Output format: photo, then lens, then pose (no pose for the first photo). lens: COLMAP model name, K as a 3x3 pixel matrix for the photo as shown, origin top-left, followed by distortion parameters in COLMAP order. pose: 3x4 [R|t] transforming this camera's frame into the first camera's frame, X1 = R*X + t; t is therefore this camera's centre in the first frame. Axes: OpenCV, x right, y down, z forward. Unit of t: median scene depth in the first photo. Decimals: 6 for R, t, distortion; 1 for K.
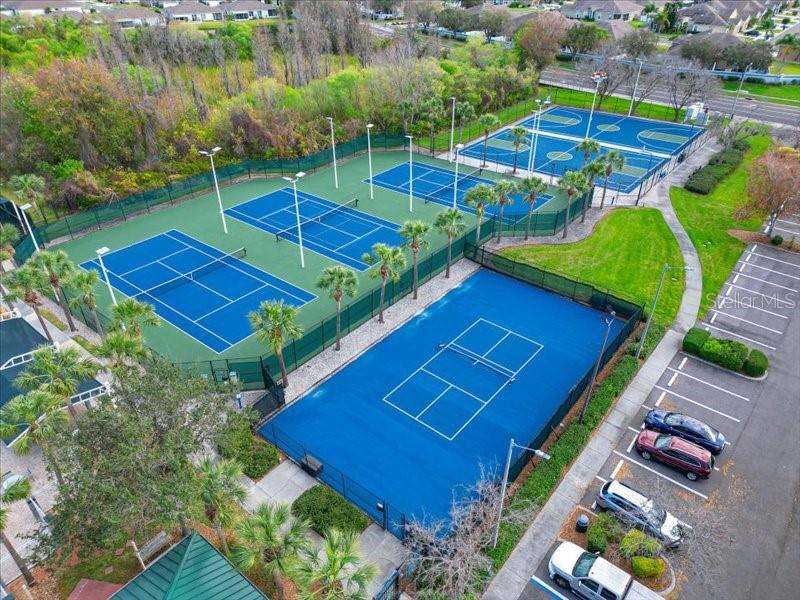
lens RADIAL K [[561.6, 0, 400.0], [0, 561.6, 300.0], [0, 0, 1]] dist [0.055790, -0.032008]
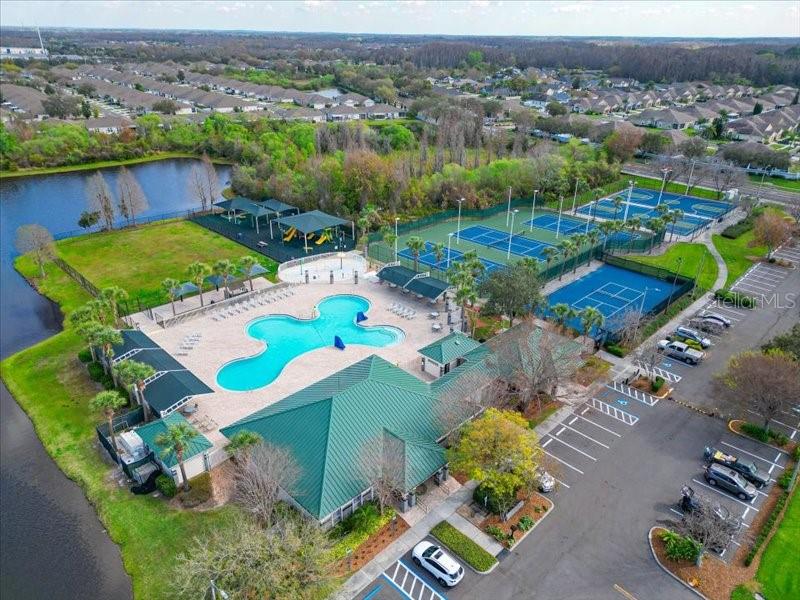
lens RADIAL K [[561.6, 0, 400.0], [0, 561.6, 300.0], [0, 0, 1]] dist [0.055790, -0.032008]
pose [[0.995013, 0.056299, -0.082334, -0.252646], [-0.066800, 0.989138, -0.130930, 0.237573], [0.074069, 0.135778, 0.987967, -0.607469]]
